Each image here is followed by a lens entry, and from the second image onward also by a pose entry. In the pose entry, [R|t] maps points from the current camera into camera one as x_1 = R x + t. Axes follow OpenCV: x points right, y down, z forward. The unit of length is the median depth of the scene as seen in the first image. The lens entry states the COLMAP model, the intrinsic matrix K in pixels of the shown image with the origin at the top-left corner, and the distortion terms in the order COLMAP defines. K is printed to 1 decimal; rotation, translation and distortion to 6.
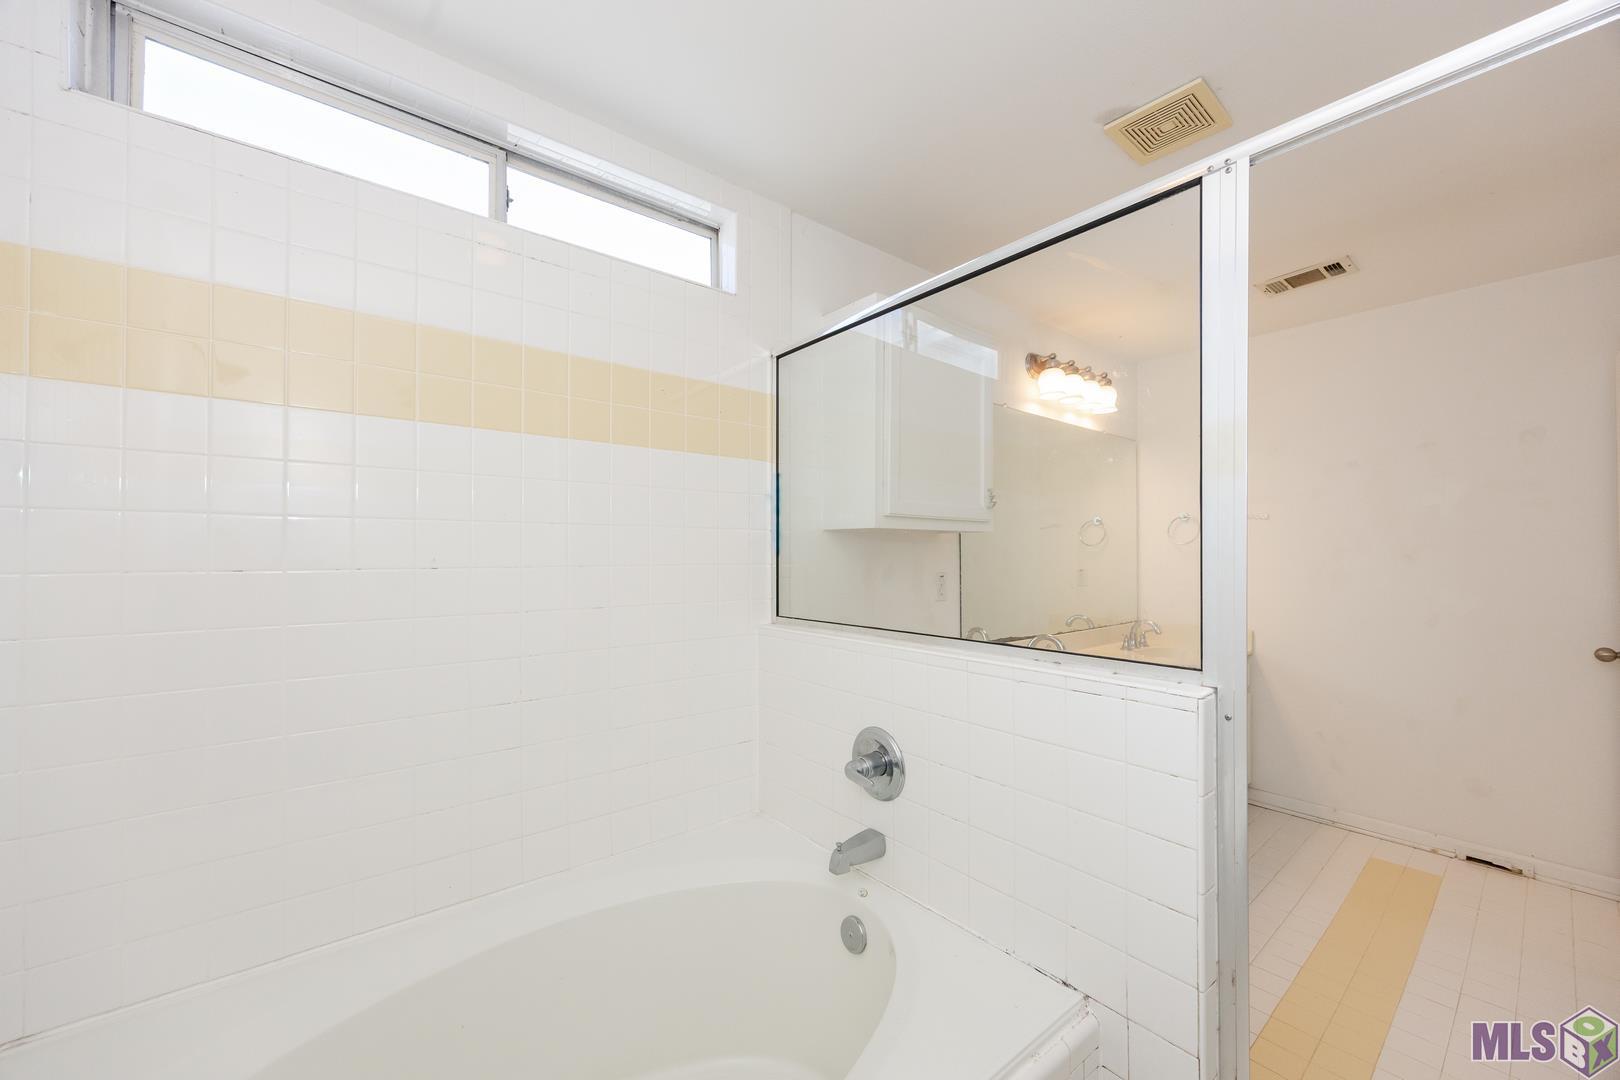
lens RADIAL K [[616.0, 0, 812.5], [0, 616.0, 545.2], [0, 0, 1]] dist [0.001315, -0.000113]
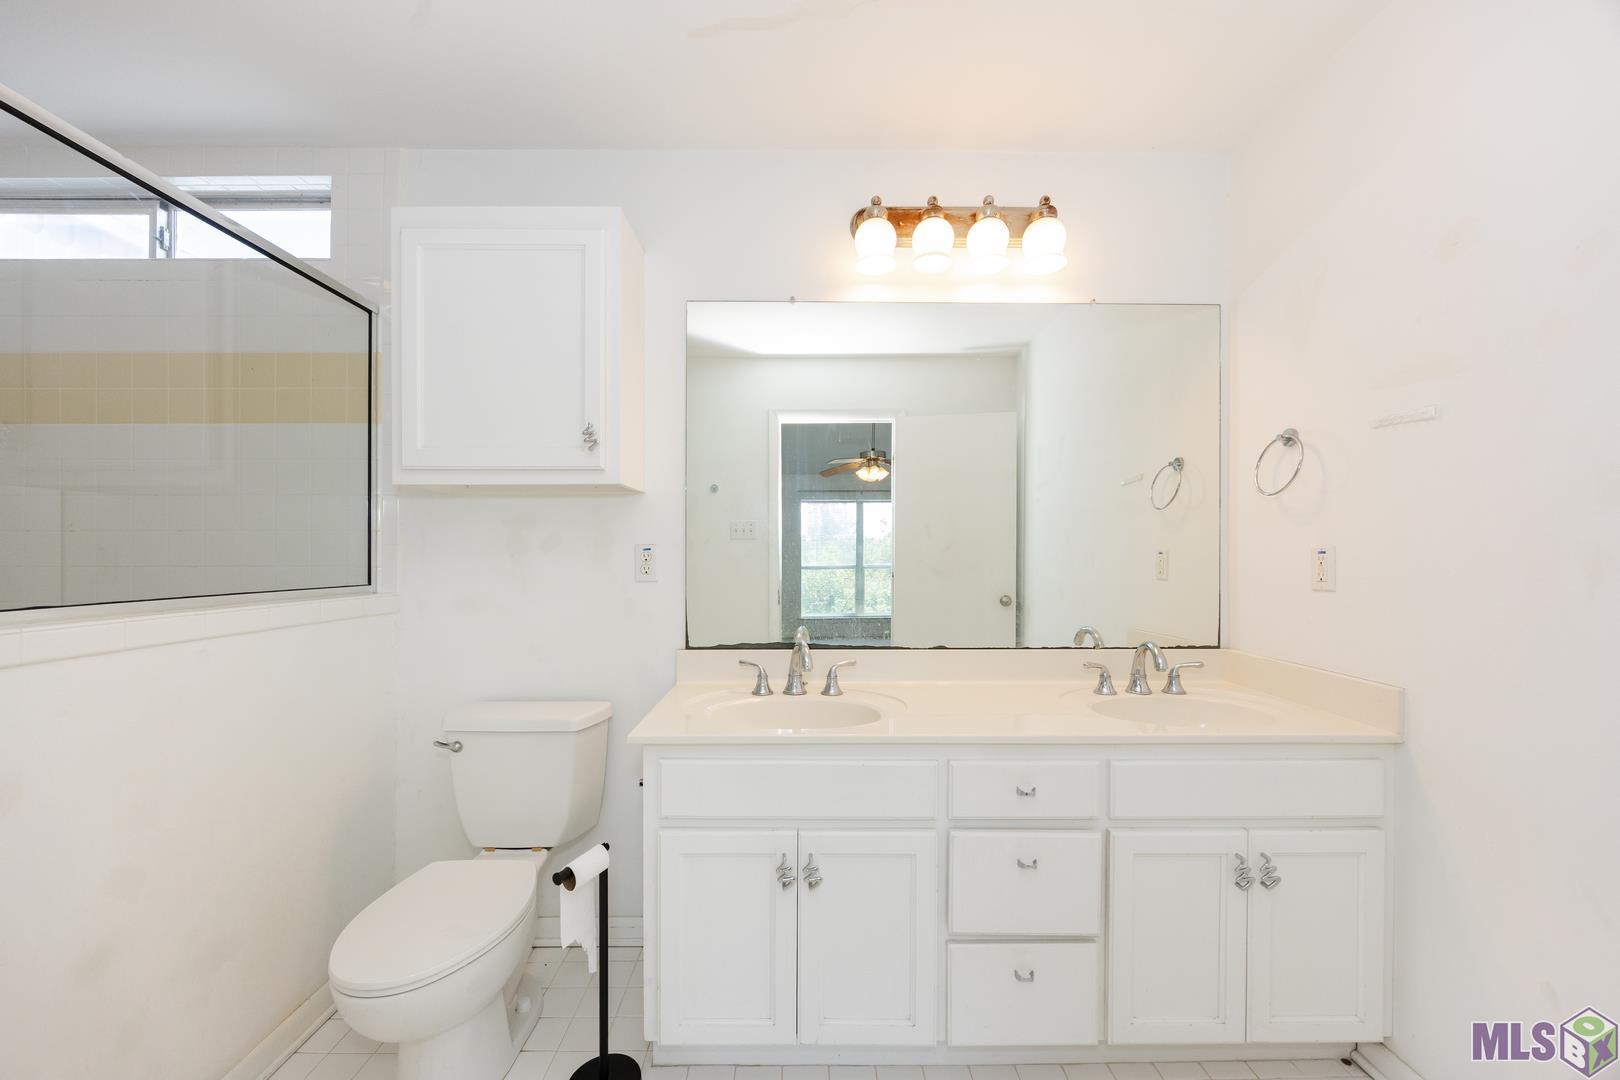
lens RADIAL K [[616.0, 0, 801.5], [0, 616.0, 552.4], [0, 0, 1]] dist [0.001315, -0.000113]
pose [[0.773295, -0.002626, -0.634041, 1.038313], [0.003711, 0.999993, 0.000385, 0.067966], [0.634036, -0.002651, 0.773299, 0.668410]]
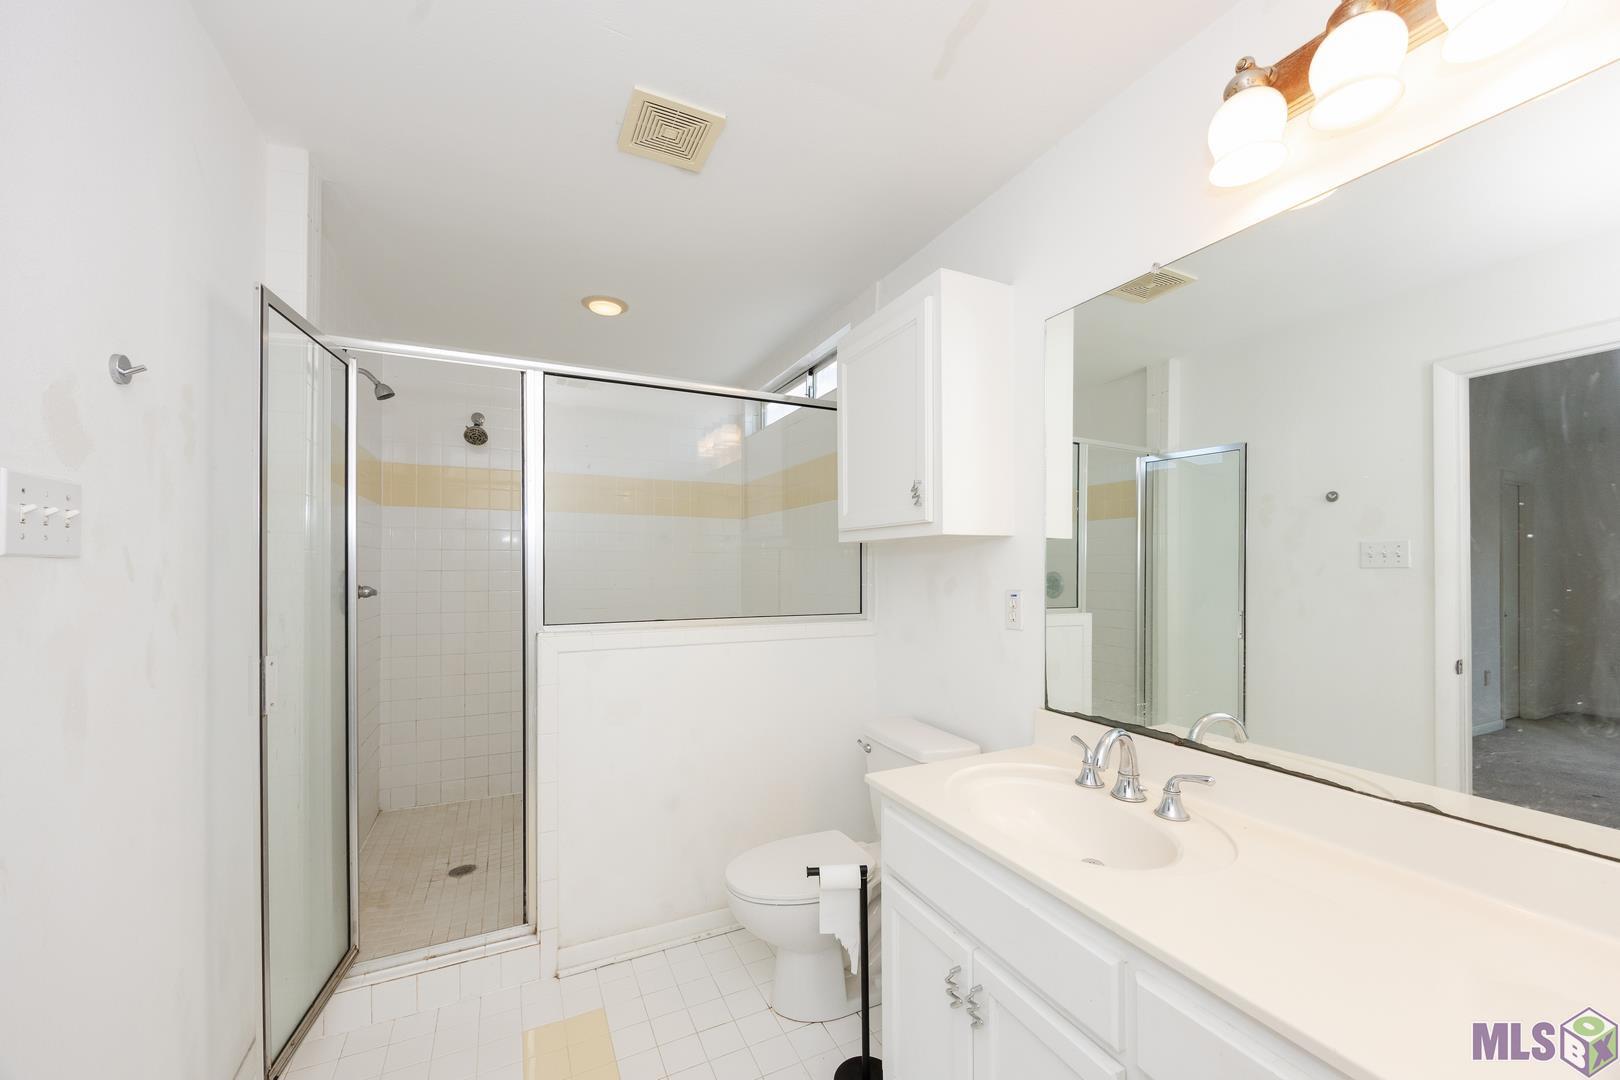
lens RADIAL K [[616.0, 0, 805.2], [0, 616.0, 562.9], [0, 0, 1]] dist [0.001315, -0.000113]
pose [[-0.231386, -0.007240, -0.972835, 1.211156], [0.006282, 0.999940, -0.008936, 0.017121], [0.972842, -0.008179, -0.231327, 1.206013]]
